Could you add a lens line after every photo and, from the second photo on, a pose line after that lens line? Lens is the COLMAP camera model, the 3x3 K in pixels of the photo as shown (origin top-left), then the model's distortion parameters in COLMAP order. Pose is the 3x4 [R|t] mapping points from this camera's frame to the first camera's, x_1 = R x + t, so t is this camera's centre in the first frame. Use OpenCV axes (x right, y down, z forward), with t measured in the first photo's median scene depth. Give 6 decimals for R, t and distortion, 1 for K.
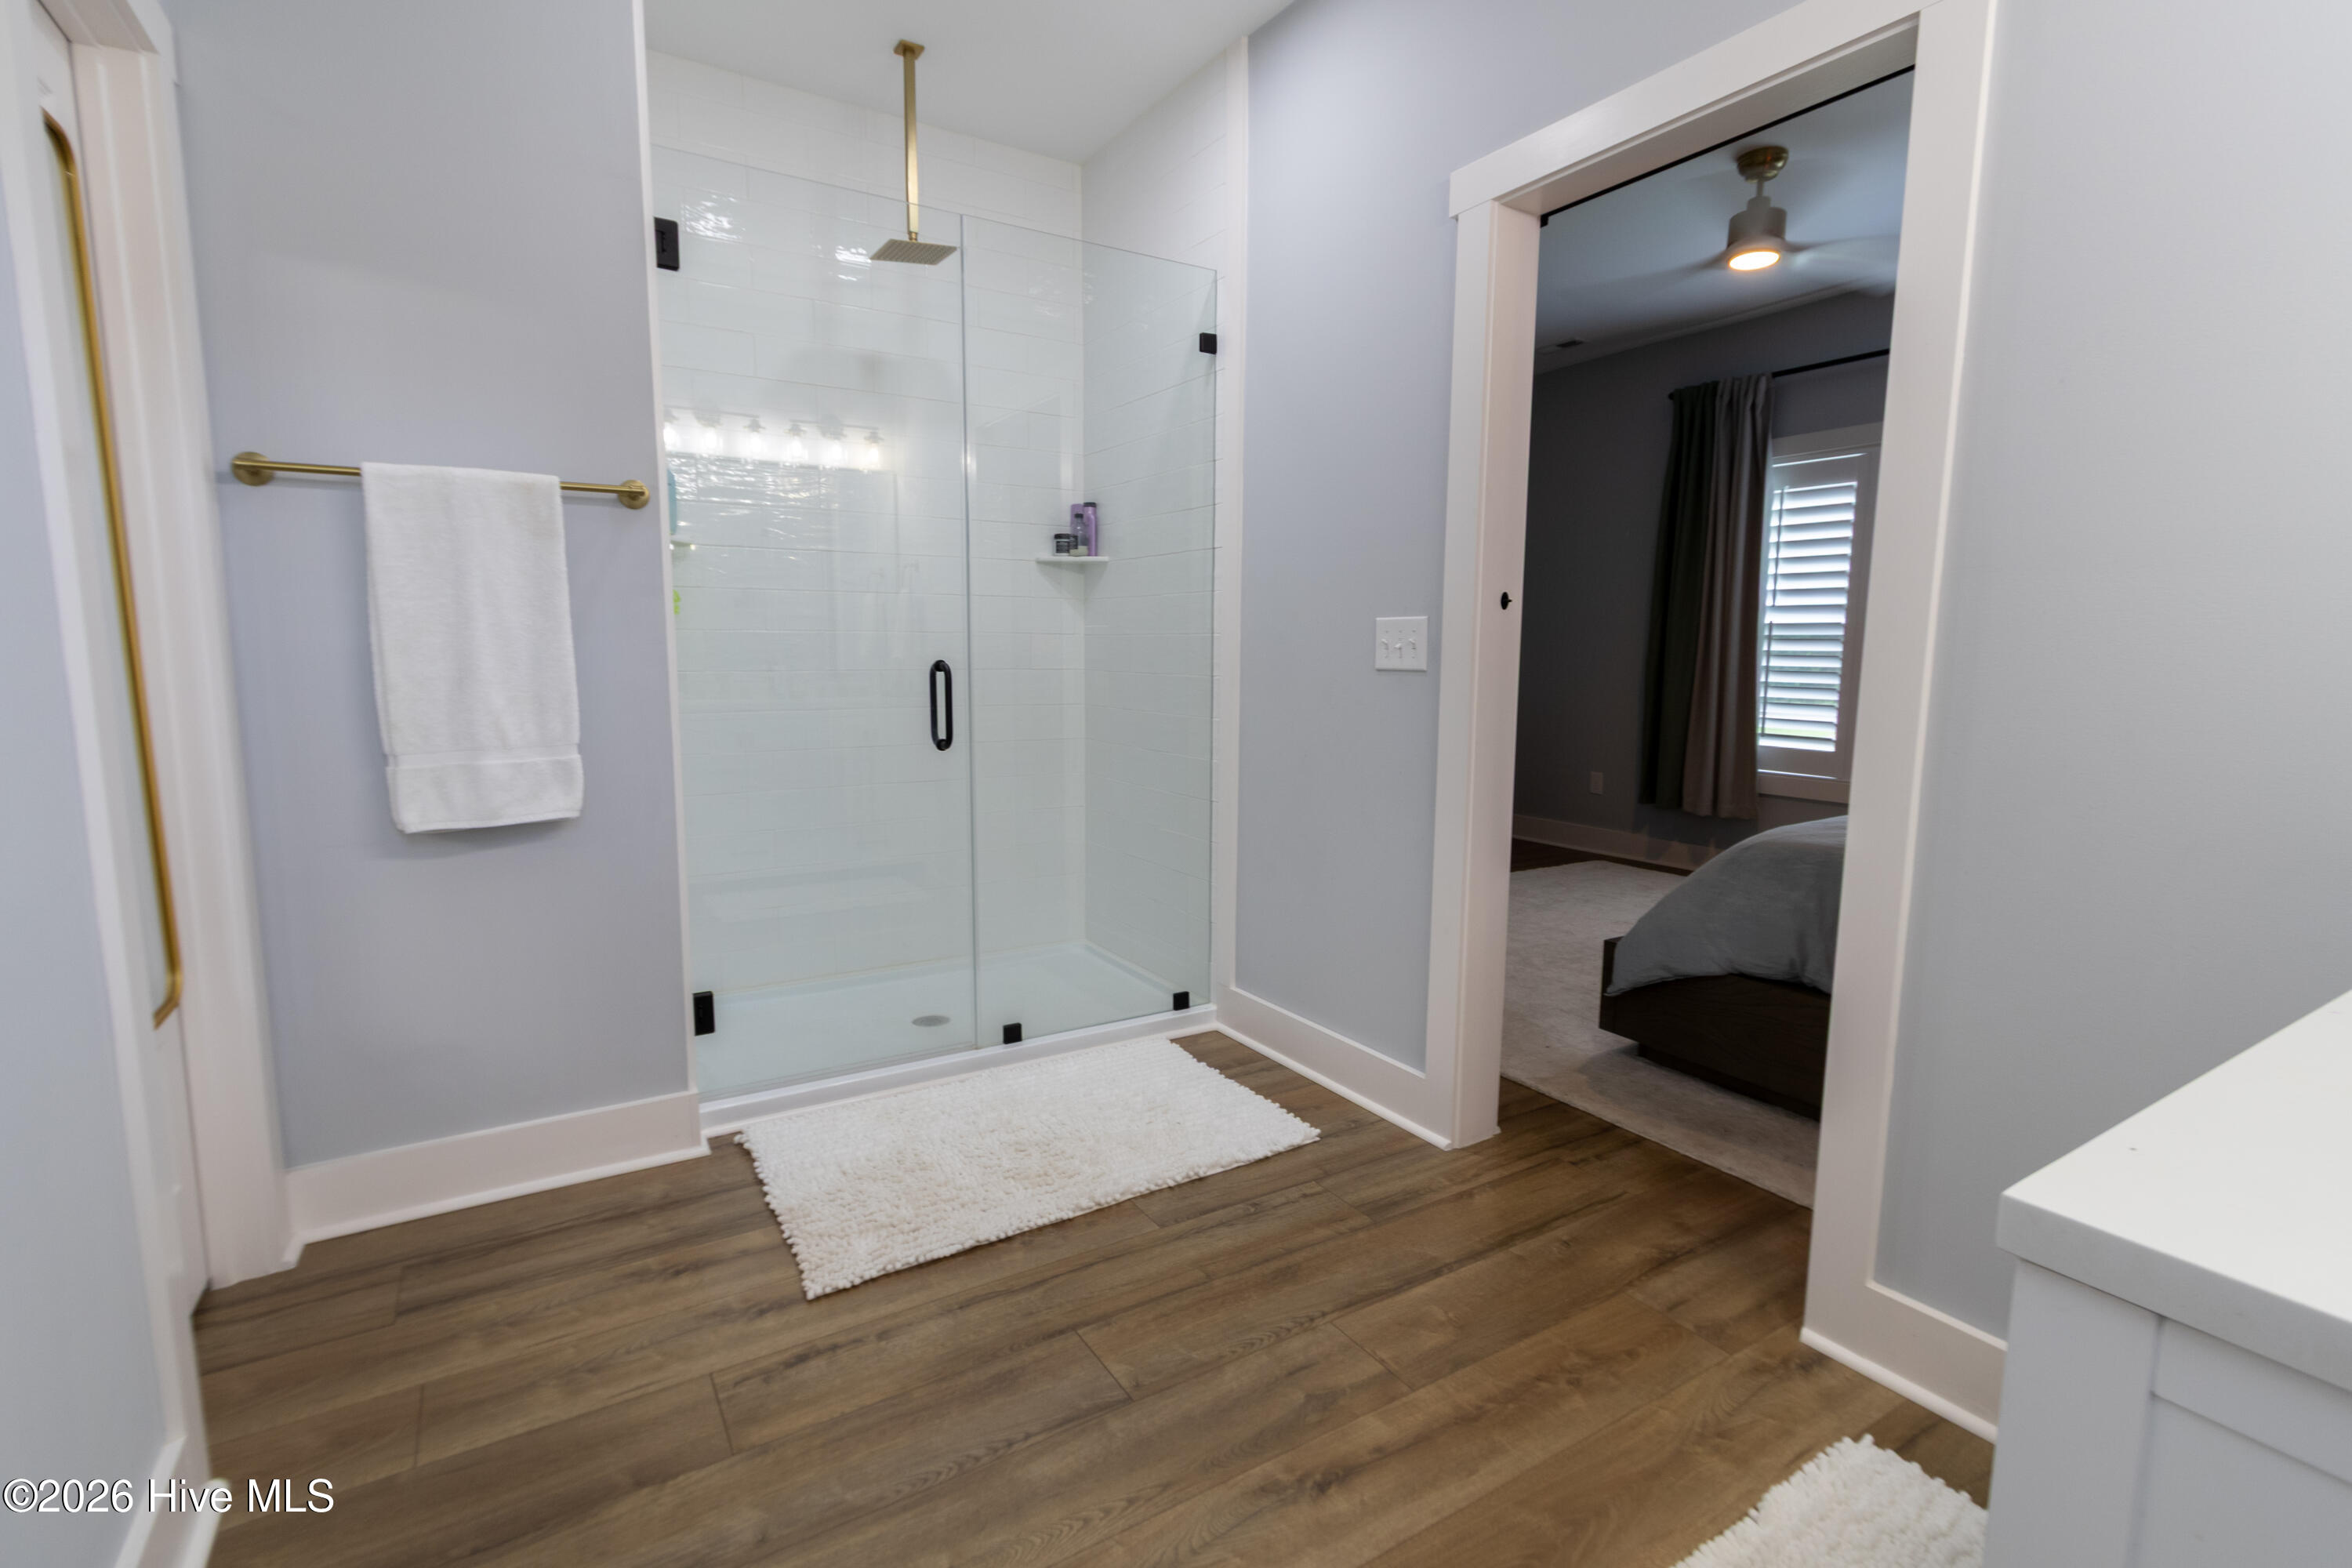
lens RADIAL K [[1087.8, 0, 1189.4], [0, 1087.8, 783.3], [0, 0, 1]] dist [0.000656, 0.001092]
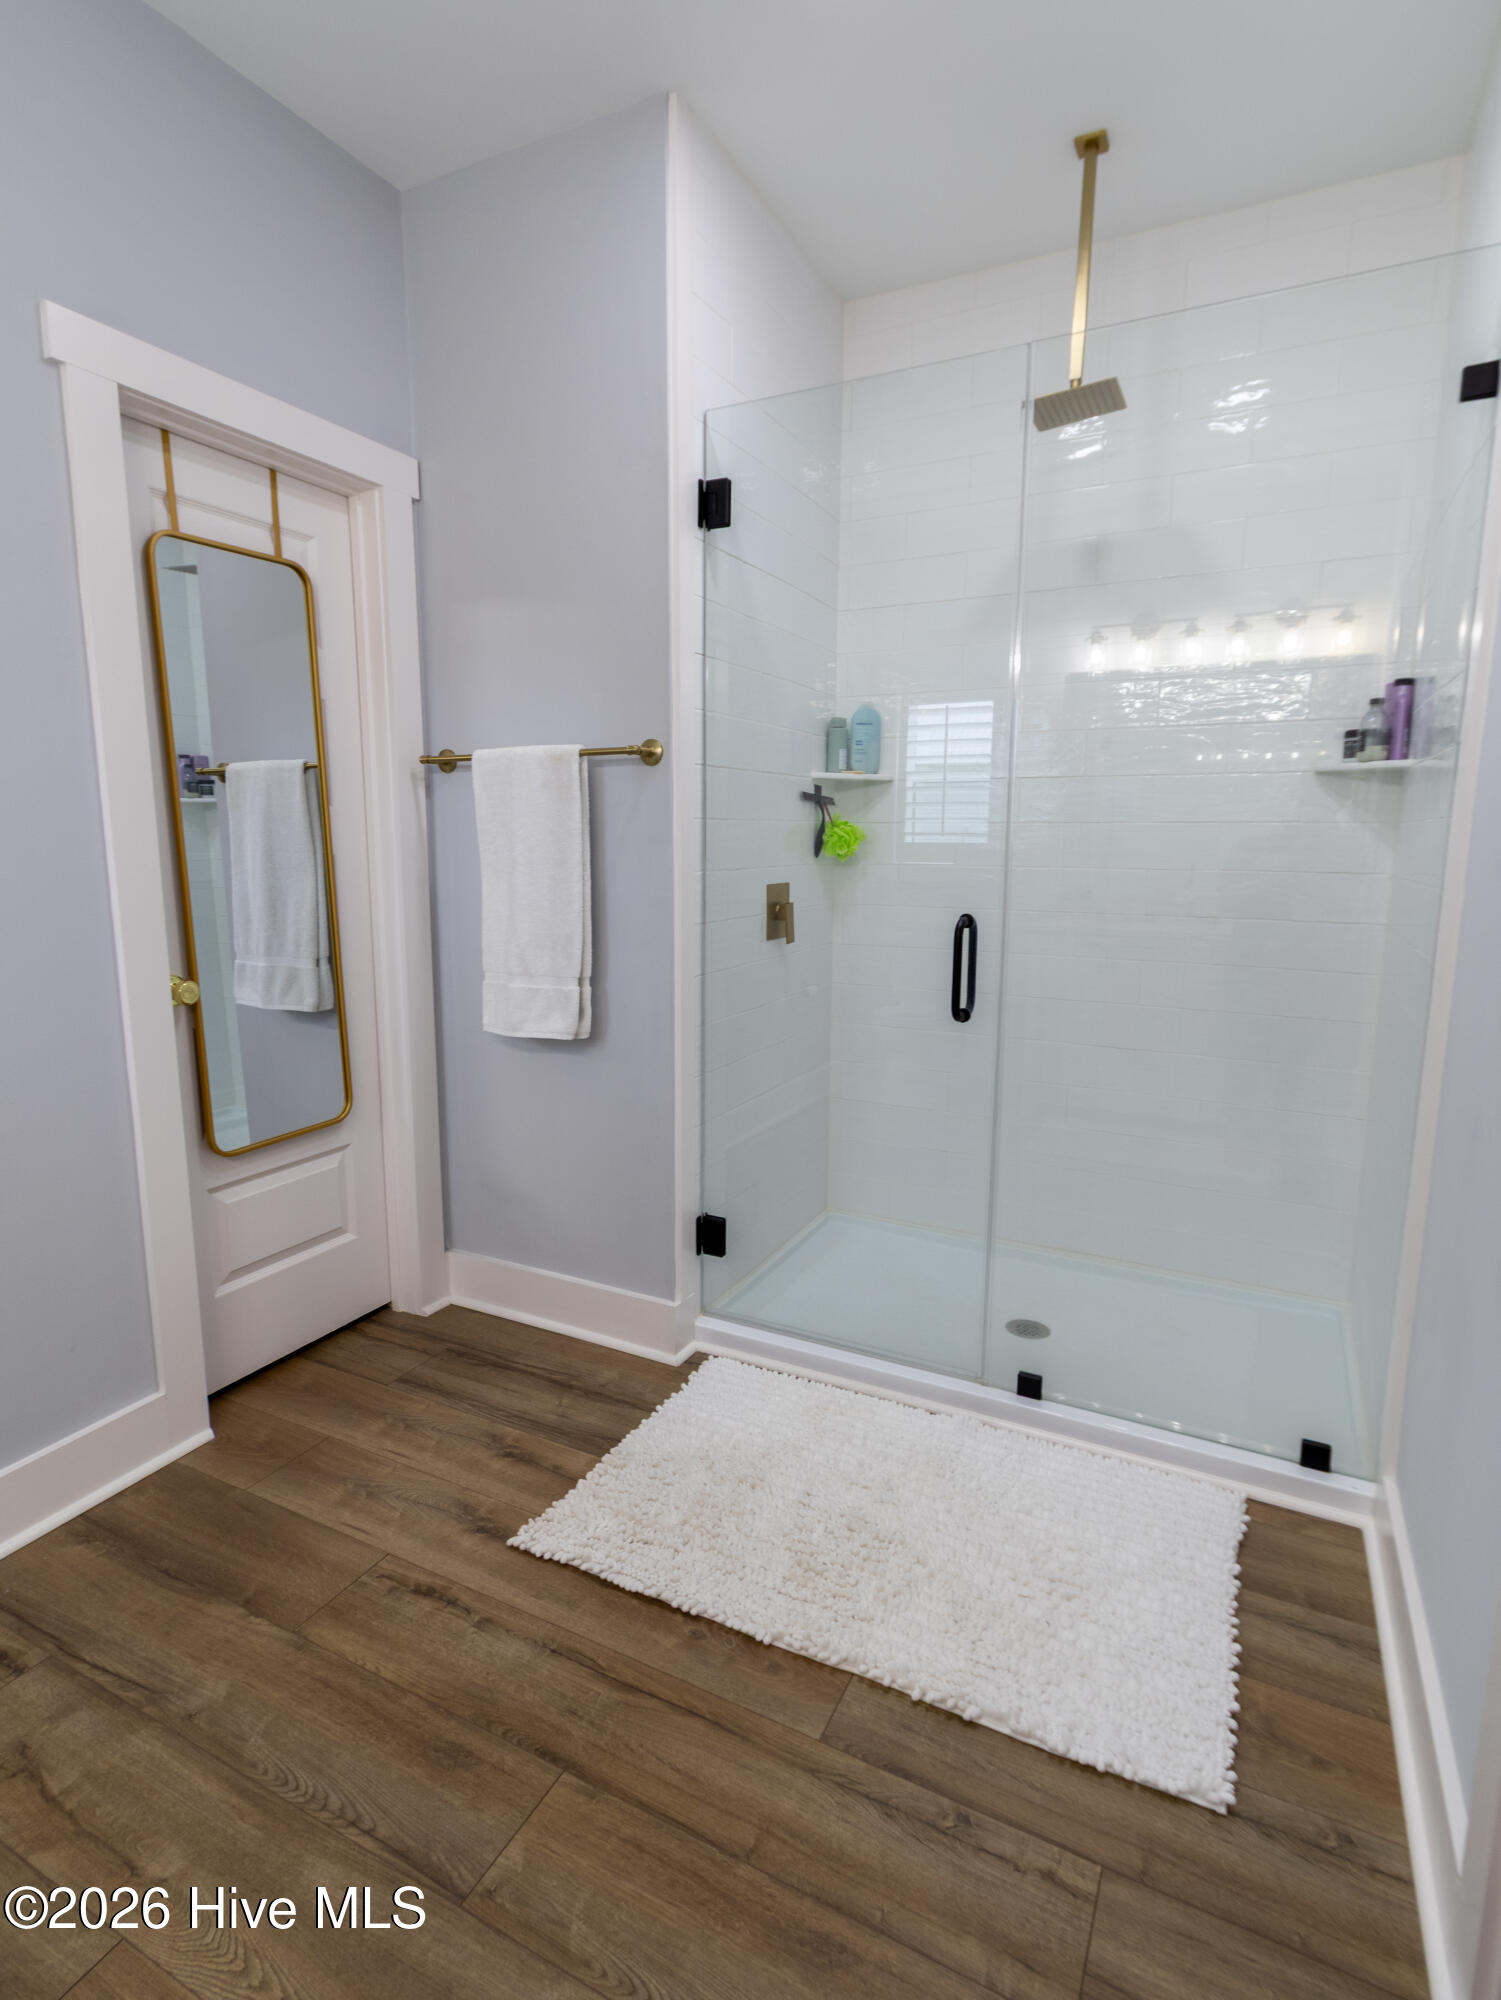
lens RADIAL K [[1027.3, 0, 738.5], [0, 1027.3, 999.4], [0, 0, 1]] dist [-0.001955, 0.001513]
pose [[0.511762, 0.132228, -0.848891, 0.467895], [-0.111338, 0.989960, 0.087080, -0.129607], [0.851882, 0.049949, 0.521346, 0.595130]]
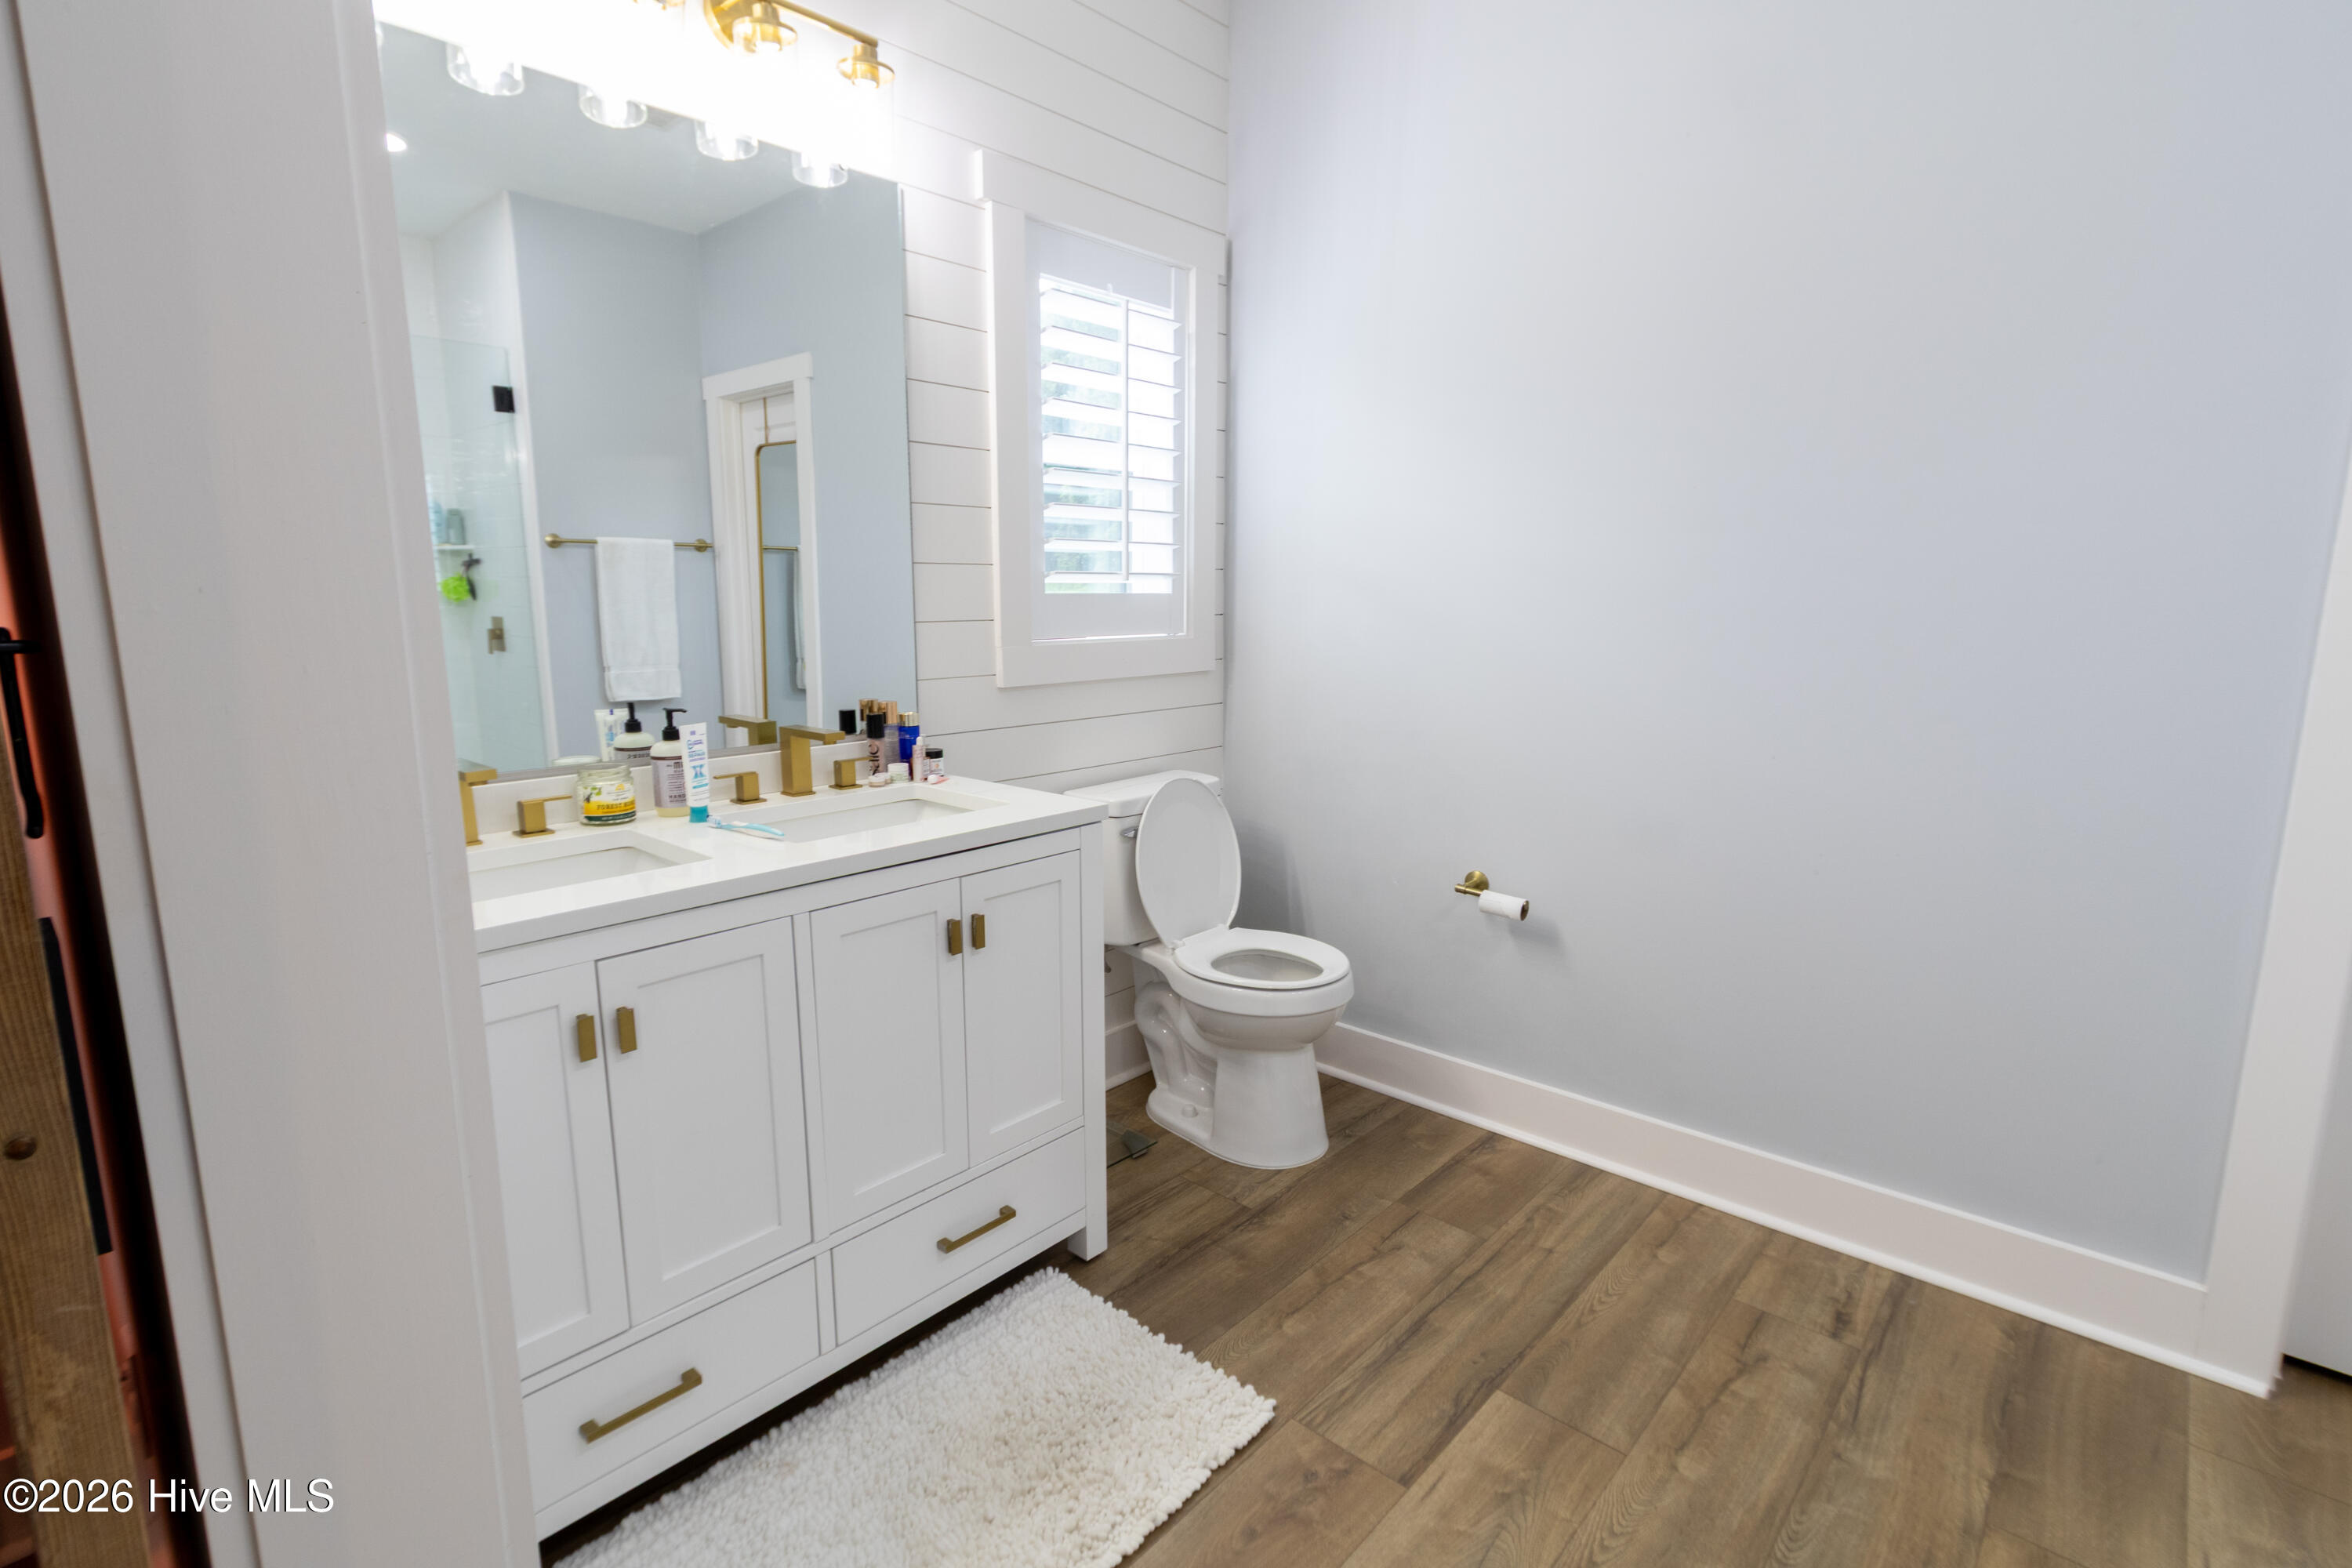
lens RADIAL K [[1118.6, 0, 1176.0], [0, 1118.6, 784.0], [0, 0, 1]] dist [0.000597, -0.000789]
pose [[-0.961040, 0.035802, -0.274081, 0.387941], [-0.046366, 0.956645, 0.287542, -0.196252], [0.272493, 0.289047, -0.917714, 1.127589]]
